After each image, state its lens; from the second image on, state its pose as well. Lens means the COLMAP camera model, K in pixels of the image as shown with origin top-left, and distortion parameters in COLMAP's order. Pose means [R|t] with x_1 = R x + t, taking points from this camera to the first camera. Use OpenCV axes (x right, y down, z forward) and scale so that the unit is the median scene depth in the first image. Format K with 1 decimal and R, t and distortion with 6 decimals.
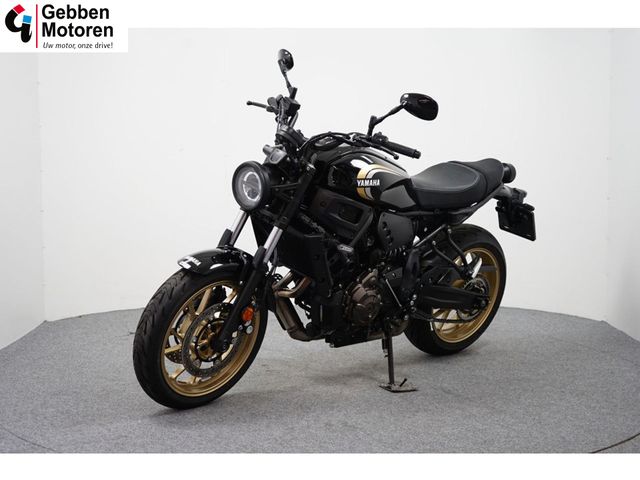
lens RADIAL K [[1022.2, 0, 320.0], [0, 1022.2, 240.0], [0, 0, 1]] dist [-0.017386, -0.014581]
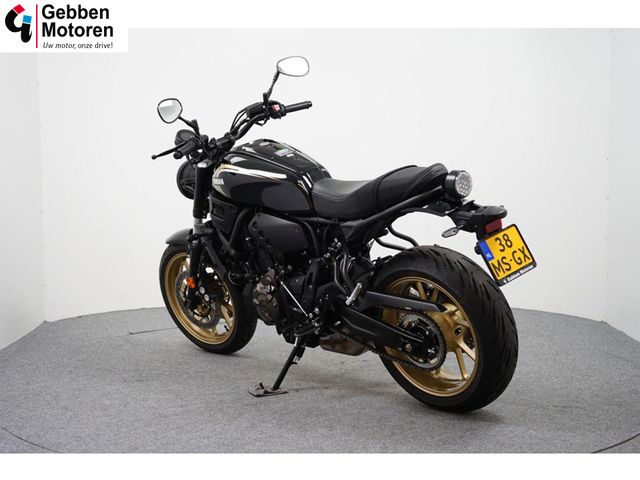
lens RADIAL K [[1022.2, 0, 320.0], [0, 1022.2, 240.0], [0, 0, 1]] dist [-0.017386, -0.014581]
pose [[0.007826, 0.102243, -0.994729, 1.064940], [-0.080937, 0.991560, 0.101281, -0.106974], [0.996689, 0.079717, 0.016035, 1.047784]]
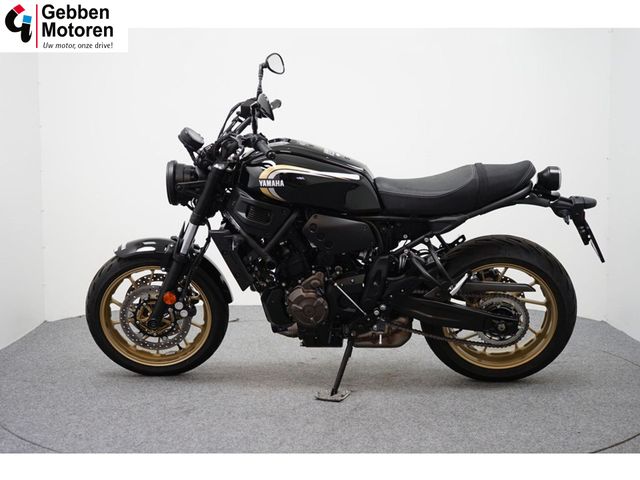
lens RADIAL K [[1022.2, 0, 320.0], [0, 1022.2, 240.0], [0, 0, 1]] dist [-0.017386, -0.014581]
pose [[0.684215, 0.072507, -0.725667, 0.775685], [-0.065123, 0.997145, 0.038229, -0.040048], [0.726367, 0.021101, 0.686983, 0.334525]]
